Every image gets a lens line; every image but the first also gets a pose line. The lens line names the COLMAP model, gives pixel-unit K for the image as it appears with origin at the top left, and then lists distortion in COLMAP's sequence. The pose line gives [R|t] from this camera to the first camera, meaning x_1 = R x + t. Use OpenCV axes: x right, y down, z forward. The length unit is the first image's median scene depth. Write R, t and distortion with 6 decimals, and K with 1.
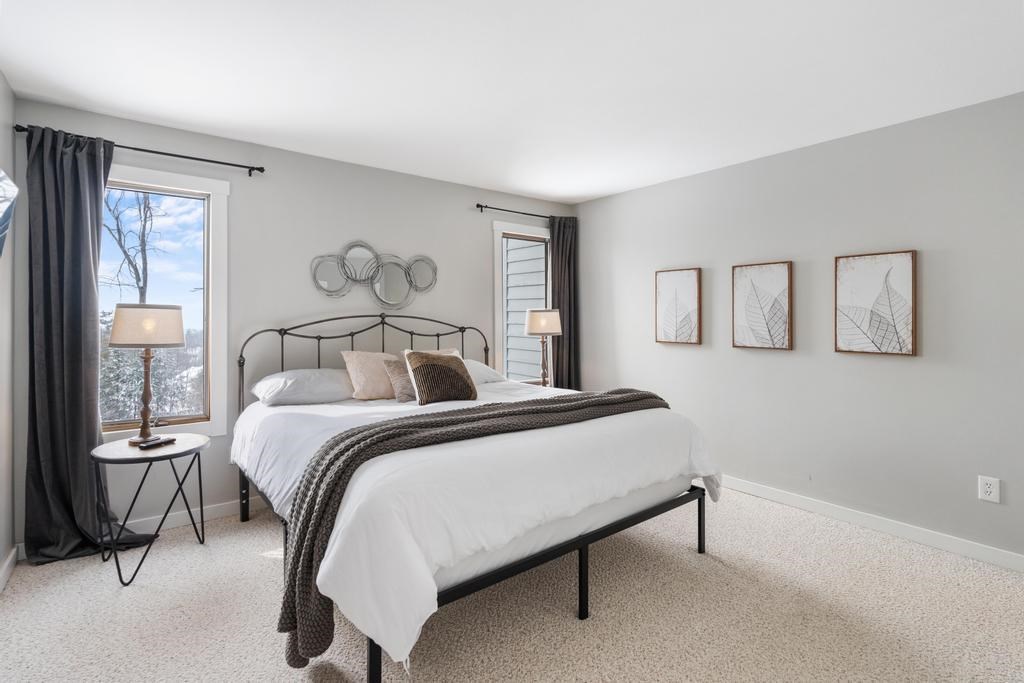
lens RADIAL K [[492.8, 0, 500.2], [0, 492.8, 319.4], [0, 0, 1]] dist [-0.002976, -0.001312]
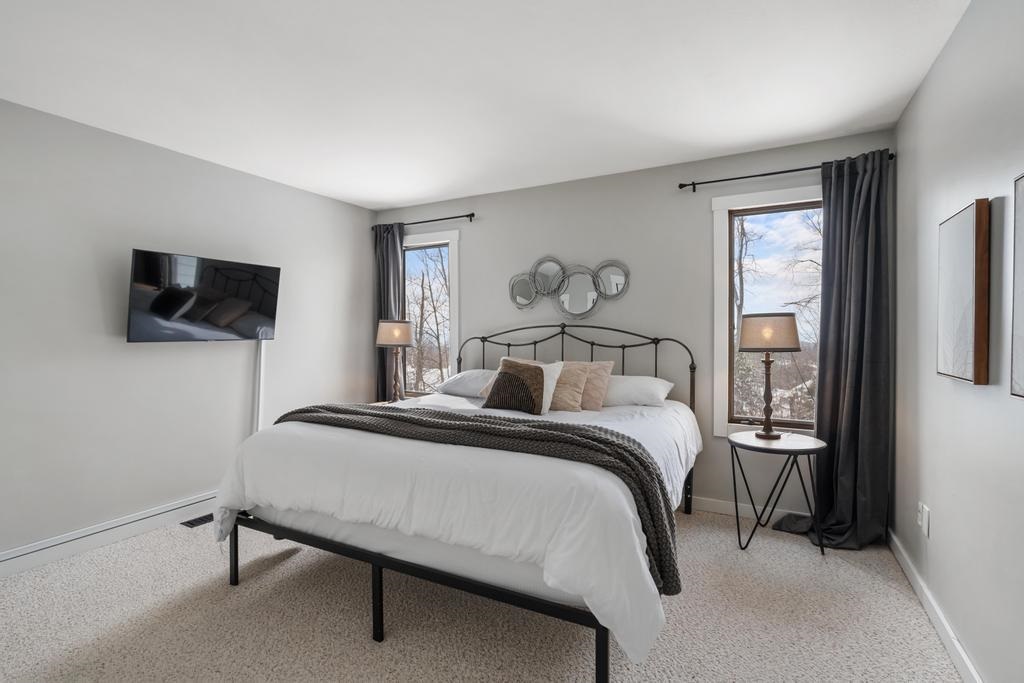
lens RADIAL K [[492.8, 0, 533.0], [0, 492.8, 348.1], [0, 0, 1]] dist [-0.002976, -0.001312]
pose [[0.412814, 0.035463, -0.910125, 0.668143], [0.004291, 0.999155, 0.040878, -0.003001], [0.910805, -0.020781, 0.412313, 0.510065]]
